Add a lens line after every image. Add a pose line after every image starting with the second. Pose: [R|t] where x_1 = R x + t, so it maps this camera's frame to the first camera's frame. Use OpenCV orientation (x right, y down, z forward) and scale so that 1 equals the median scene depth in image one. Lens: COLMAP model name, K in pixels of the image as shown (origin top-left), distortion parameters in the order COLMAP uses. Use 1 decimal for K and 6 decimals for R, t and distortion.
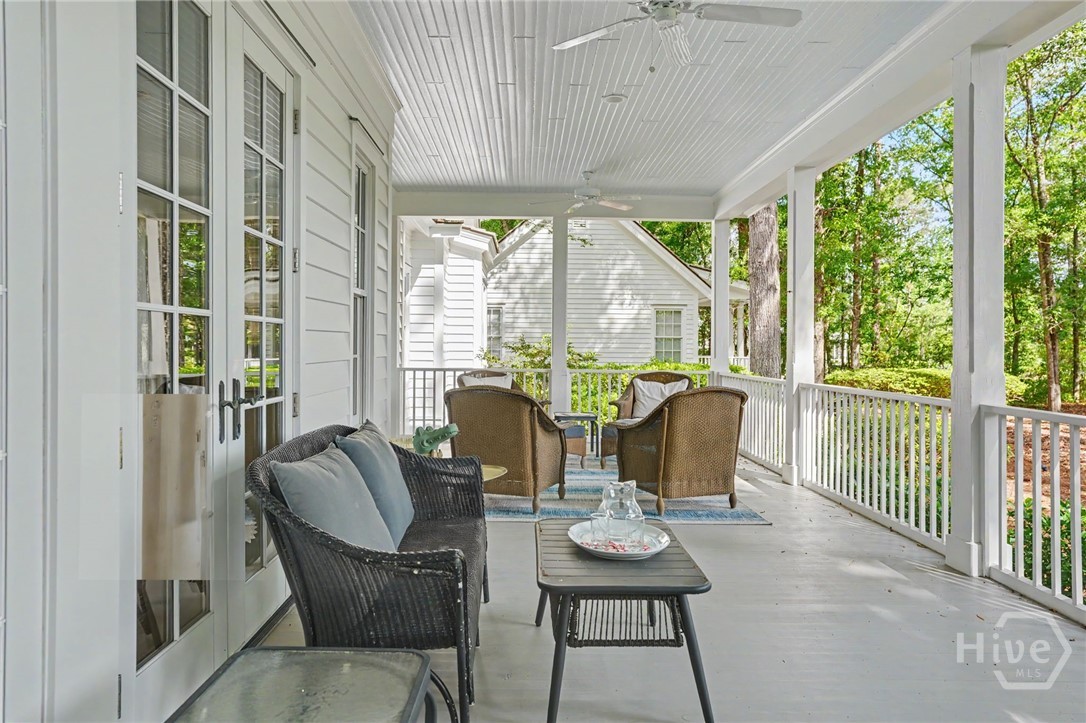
lens RADIAL K [[743.5, 0, 545.3], [0, 743.5, 343.7], [0, 0, 1]] dist [-0.003325, 0.001282]
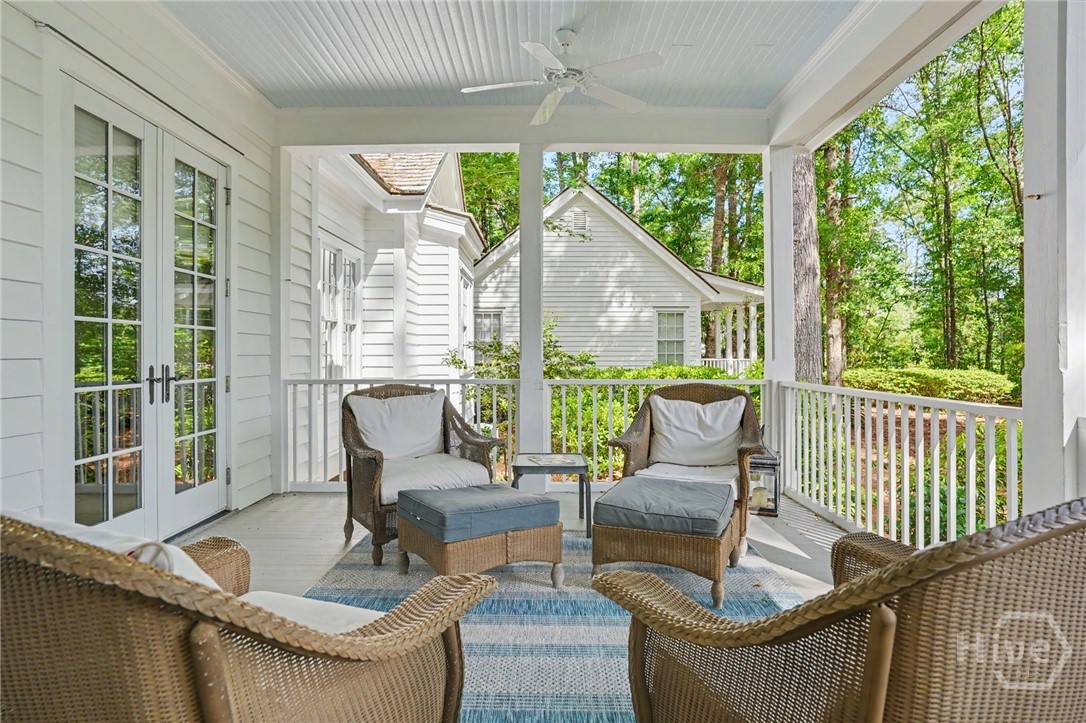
lens RADIAL K [[618.9, 0, 538.7], [0, 618.9, 347.7], [0, 0, 1]] dist [-0.027057, 0.001109]
pose [[0.999477, -0.010568, -0.030563, 0.022093], [0.010442, 0.999936, -0.004273, 0.004887], [0.030606, 0.003952, 0.999524, 0.247386]]
